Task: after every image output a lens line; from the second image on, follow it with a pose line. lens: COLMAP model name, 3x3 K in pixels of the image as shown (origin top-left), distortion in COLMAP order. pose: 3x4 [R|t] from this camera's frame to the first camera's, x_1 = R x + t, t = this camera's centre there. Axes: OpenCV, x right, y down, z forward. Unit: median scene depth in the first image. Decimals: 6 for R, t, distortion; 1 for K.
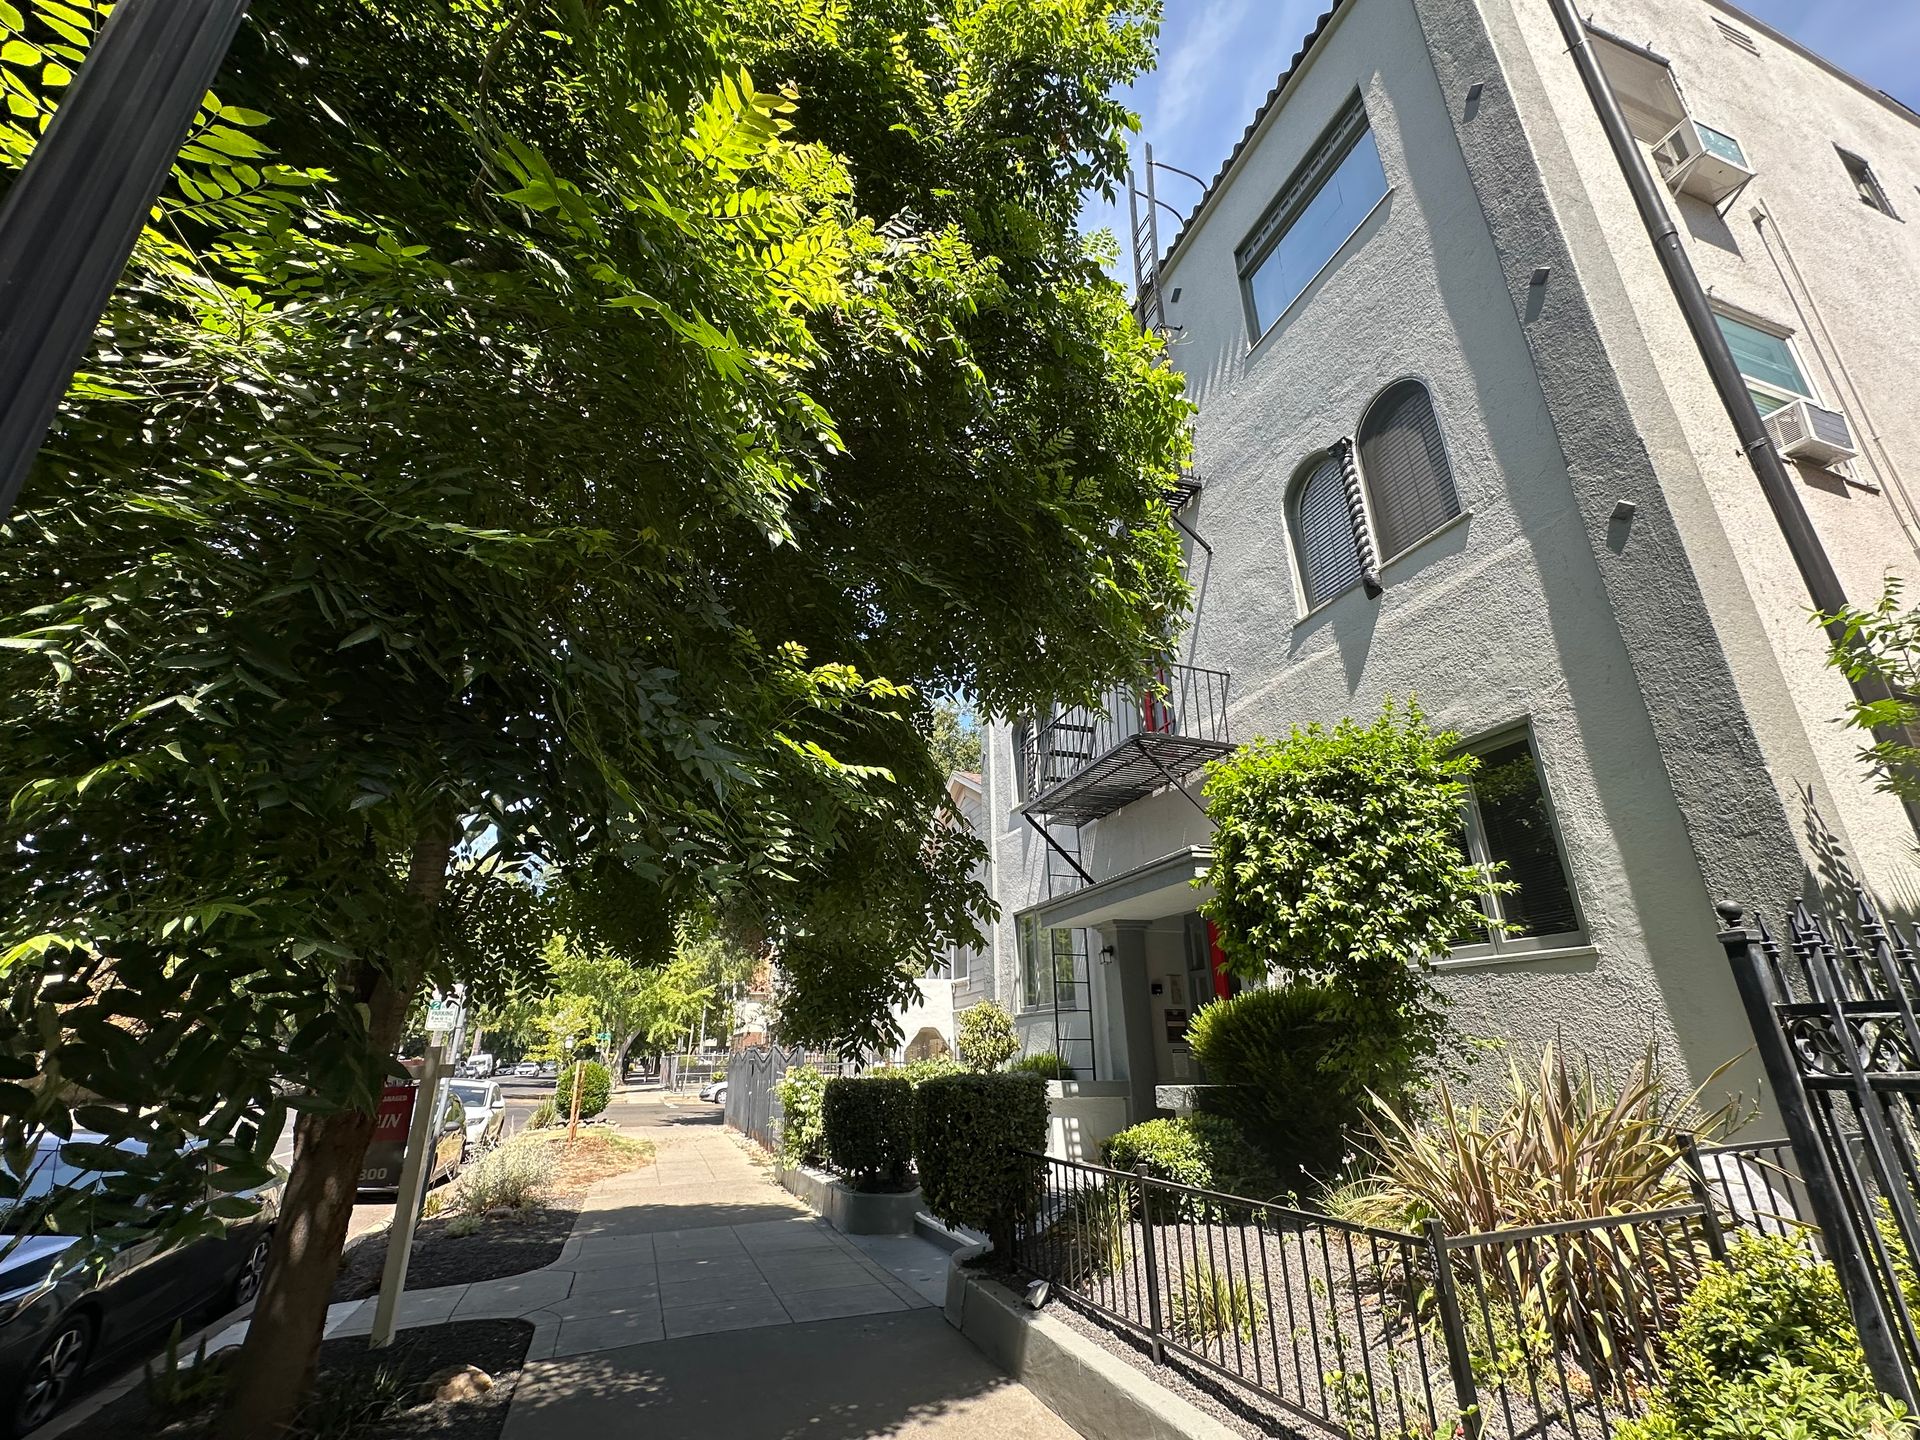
lens RADIAL K [[852.7, 0, 963.2], [0, 852.7, 717.9], [0, 0, 1]] dist [-0.000614, 0.000316]
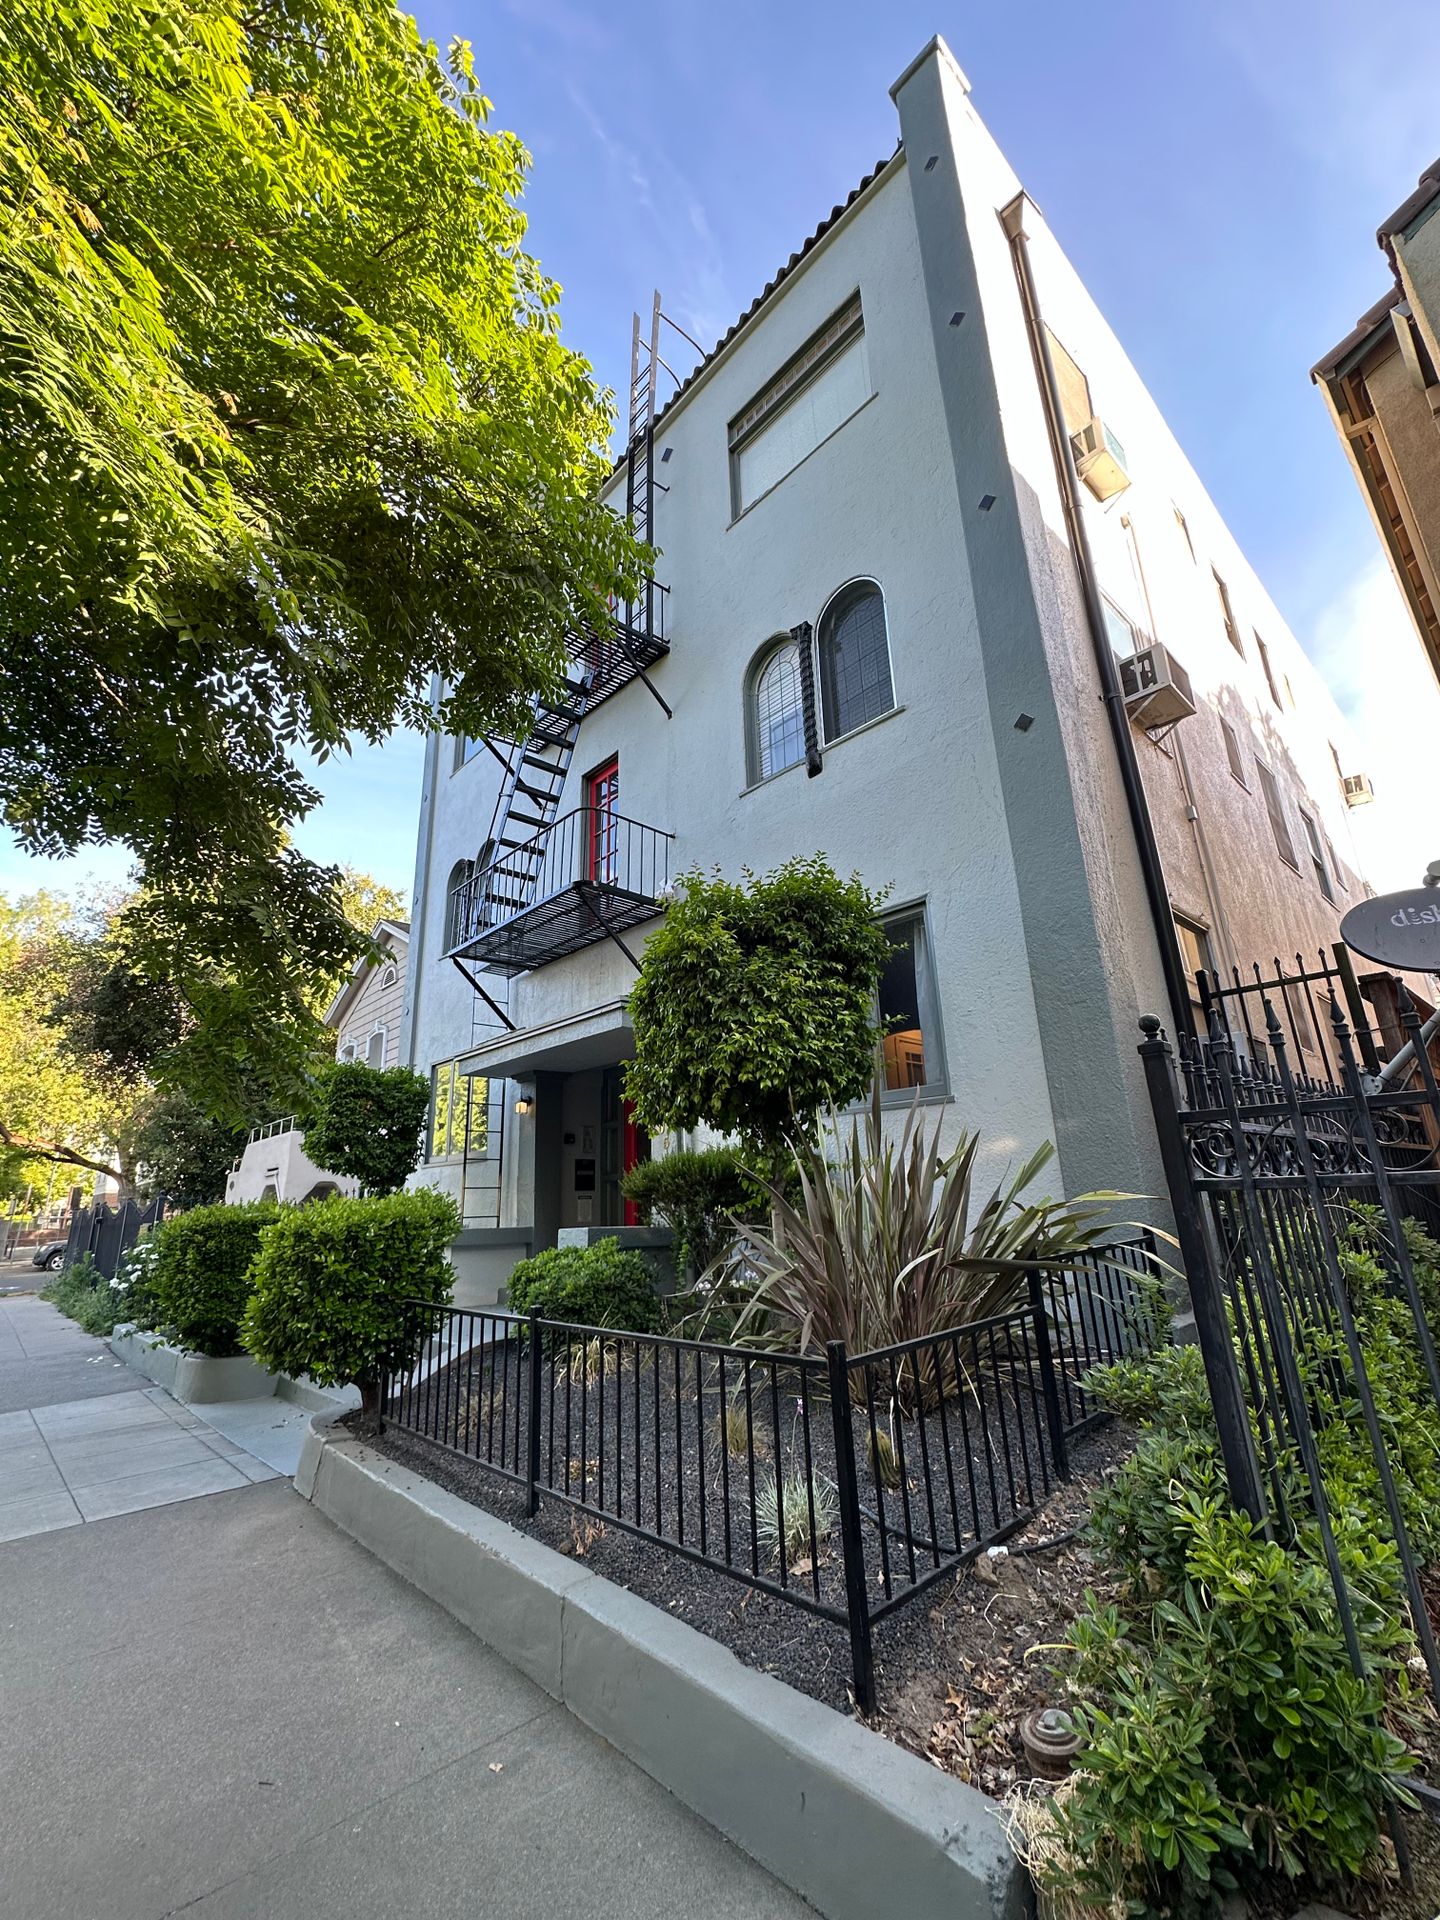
lens RADIAL K [[795.5, 0, 721.3], [0, 795.5, 960.4], [0, 0, 1]] dist [-0.000550, -0.000079]
pose [[0.921724, 0.092645, 0.376619, 0.026787], [-0.120280, 0.991456, 0.050479, 0.065012], [-0.368725, -0.091827, 0.924992, 0.126535]]
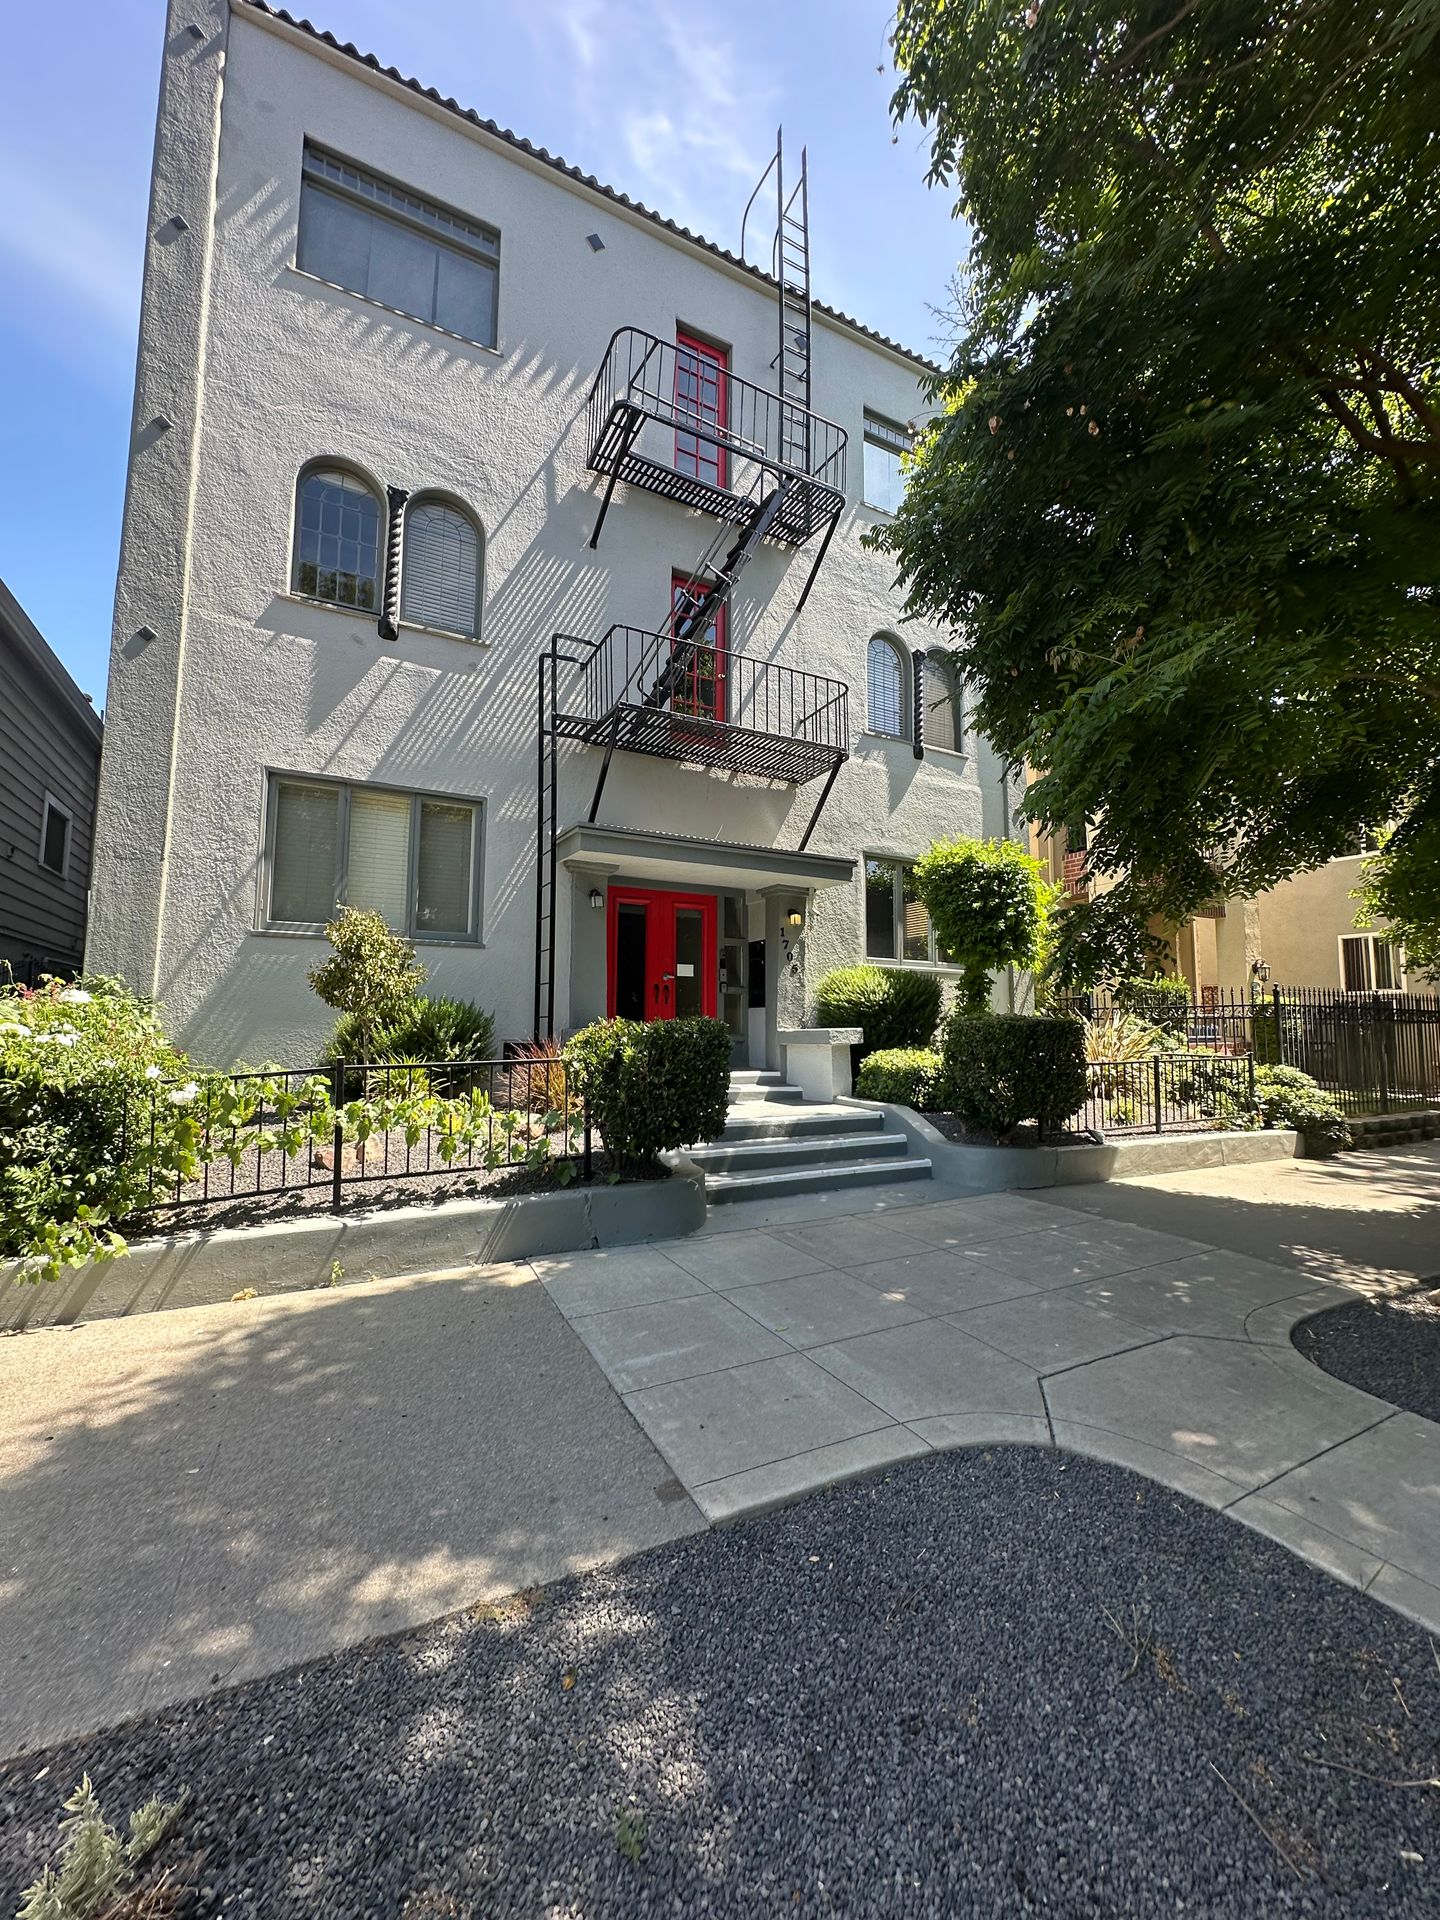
lens RADIAL K [[763.5, 0, 720.0], [0, 763.5, 960.0], [0, 0, 1]] dist [0.000220, 0.000168]
pose [[-0.148224, 0.097568, 0.984129, -1.145024], [-0.366713, 0.918756, -0.146319, 0.743448], [-0.918450, -0.382581, -0.100402, 1.721371]]
